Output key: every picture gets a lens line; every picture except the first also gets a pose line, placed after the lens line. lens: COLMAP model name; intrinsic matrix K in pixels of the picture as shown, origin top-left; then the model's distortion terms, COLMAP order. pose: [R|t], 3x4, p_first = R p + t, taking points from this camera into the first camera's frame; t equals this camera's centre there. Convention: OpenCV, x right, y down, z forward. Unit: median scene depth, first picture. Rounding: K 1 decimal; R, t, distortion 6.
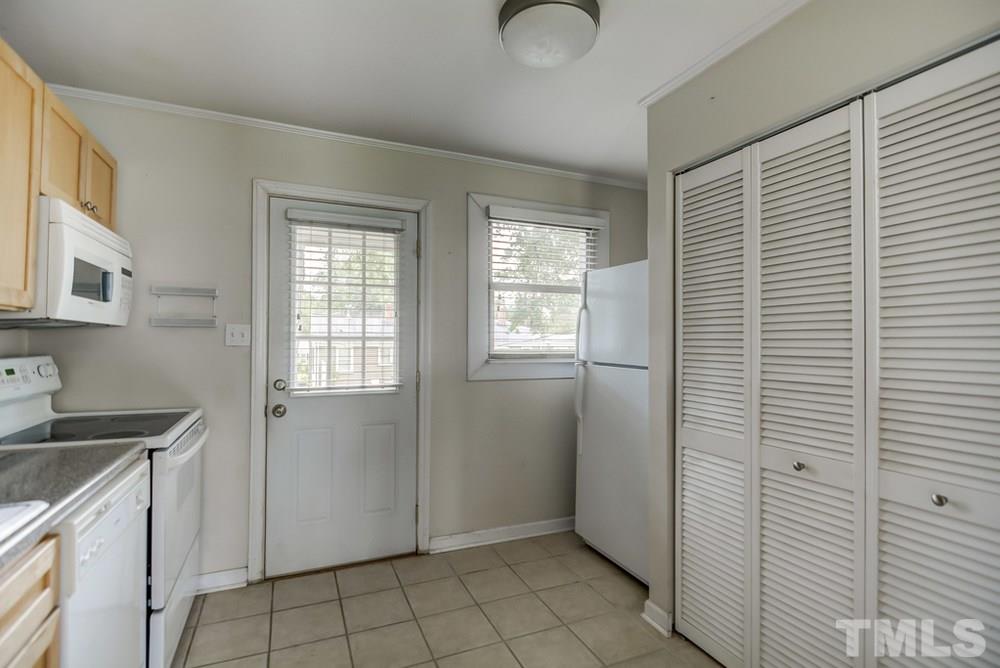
lens RADIAL K [[482.7, 0, 494.1], [0, 482.7, 337.6], [0, 0, 1]] dist [0.013586, -0.000579]
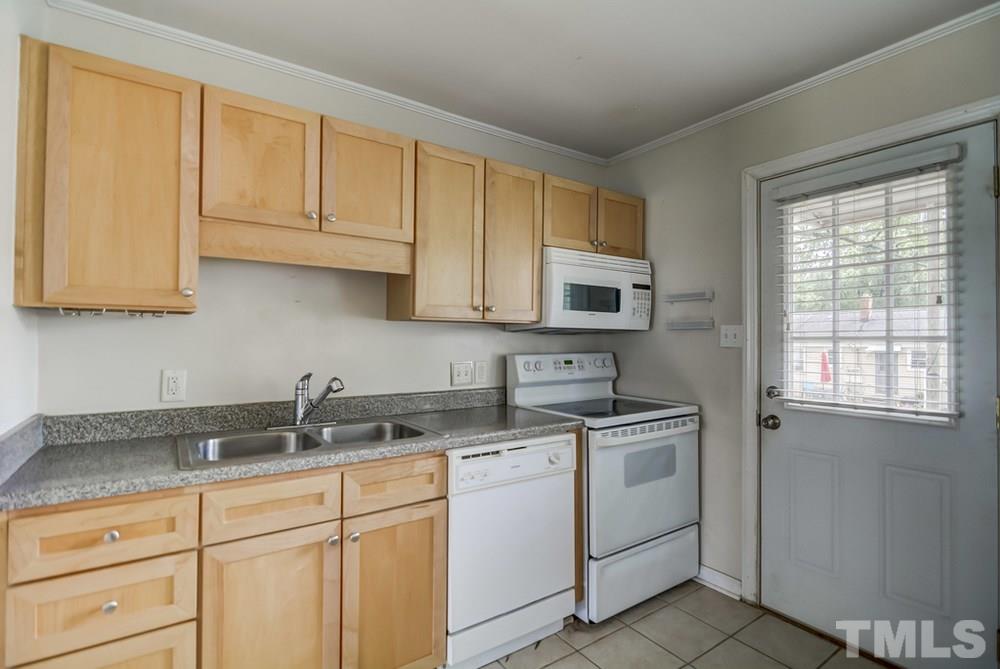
lens RADIAL K [[482.7, 0, 494.1], [0, 482.7, 338.1], [0, 0, 1]] dist [0.013586, -0.000579]
pose [[0.196867, -0.006842, -0.980406, 0.325632], [0.006466, 0.999963, -0.005680, 0.001105], [0.980409, -0.005222, 0.196904, 0.341338]]
